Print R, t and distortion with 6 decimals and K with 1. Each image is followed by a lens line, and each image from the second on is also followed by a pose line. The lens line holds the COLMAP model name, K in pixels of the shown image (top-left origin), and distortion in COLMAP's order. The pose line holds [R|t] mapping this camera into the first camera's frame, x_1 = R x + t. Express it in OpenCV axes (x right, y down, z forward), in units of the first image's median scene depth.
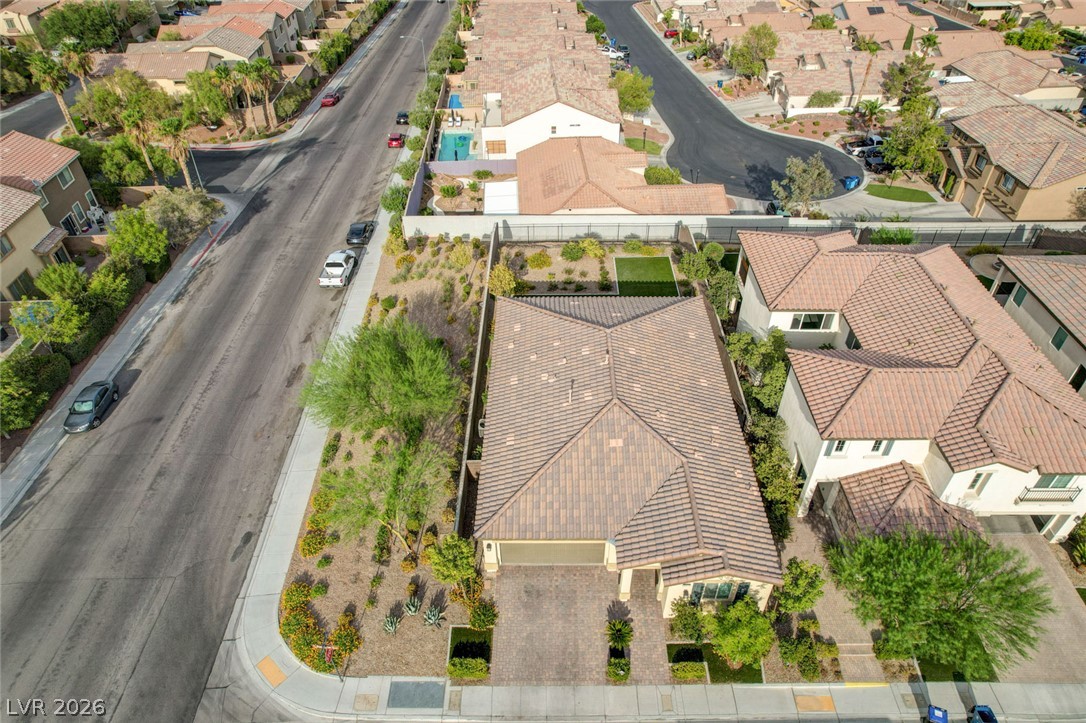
lens RADIAL K [[693.7, 0, 543.6], [0, 693.7, 367.8], [0, 0, 1]] dist [-0.075163, 0.067820]
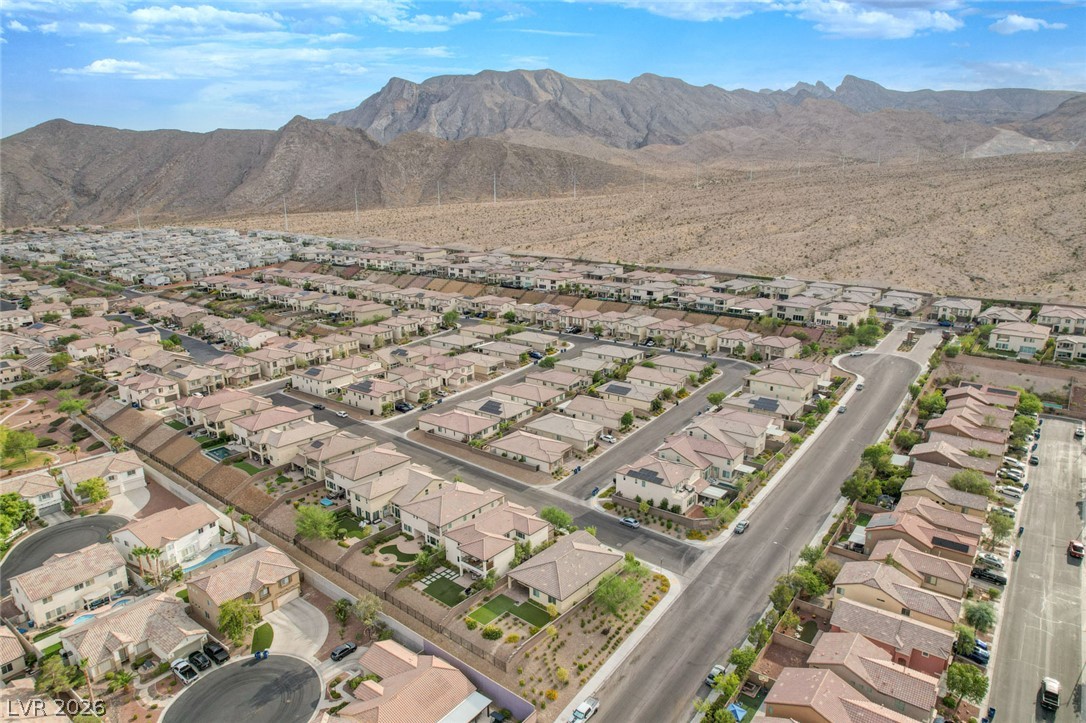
lens RADIAL K [[693.7, 0, 543.6], [0, 693.7, 367.8], [0, 0, 1]] dist [-0.075163, 0.067820]
pose [[-0.768878, -0.152779, 0.620875, -1.183243], [0.422639, 0.607214, 0.672805, -1.915669], [-0.479794, 0.779711, -0.402303, 1.100976]]
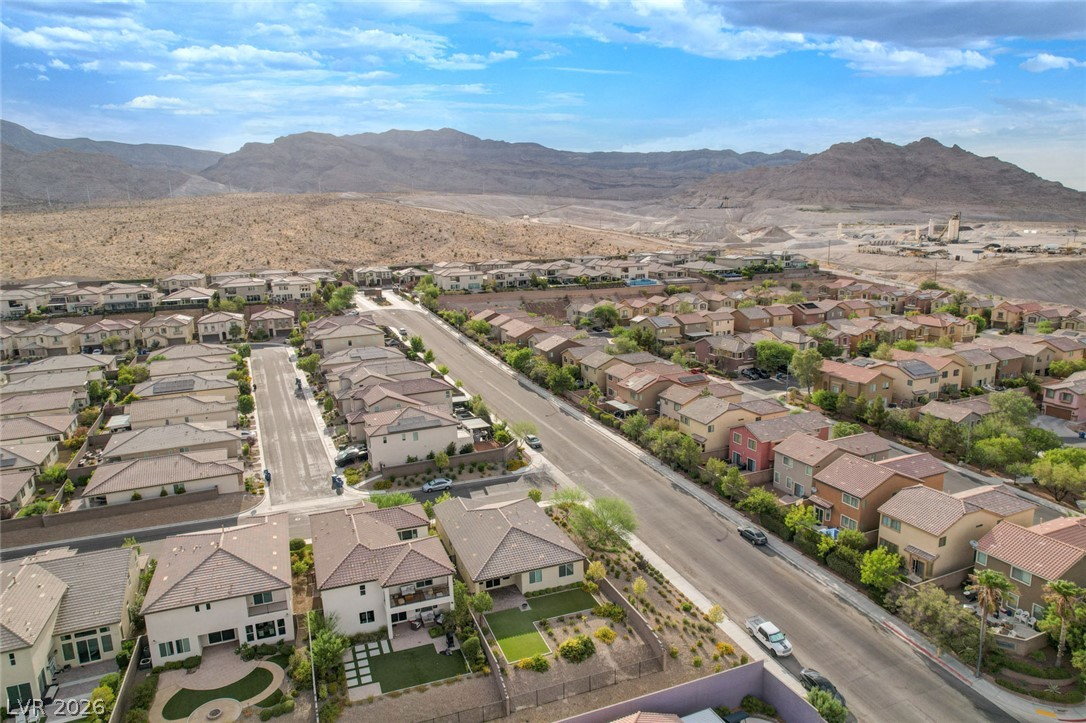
lens RADIAL K [[693.7, 0, 543.6], [0, 693.7, 367.8], [0, 0, 1]] dist [-0.075163, 0.067820]
pose [[-0.930874, 0.111423, -0.347934, 0.457236], [-0.205657, 0.627320, 0.751116, -1.312016], [0.301958, 0.770749, -0.561041, 1.234676]]
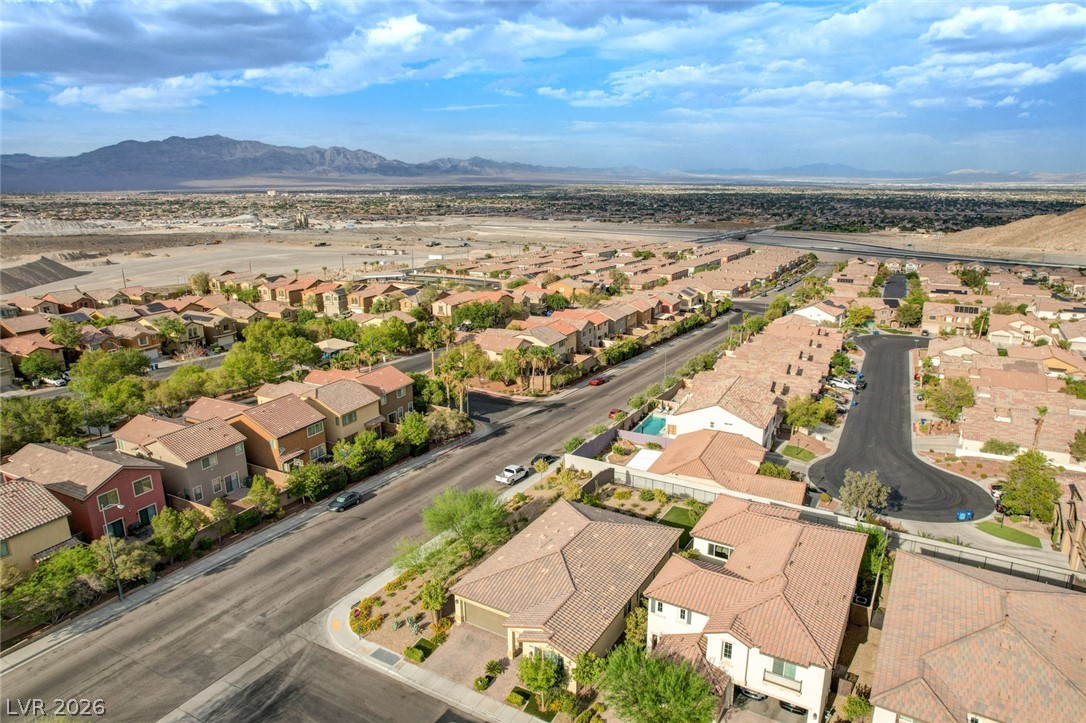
lens RADIAL K [[693.7, 0, 543.6], [0, 693.7, 367.8], [0, 0, 1]] dist [-0.075163, 0.067820]
pose [[0.863711, 0.140390, -0.484039, 0.492477], [-0.324362, 0.889920, -0.320674, 0.120619], [0.385736, 0.433974, 0.814171, -0.347100]]
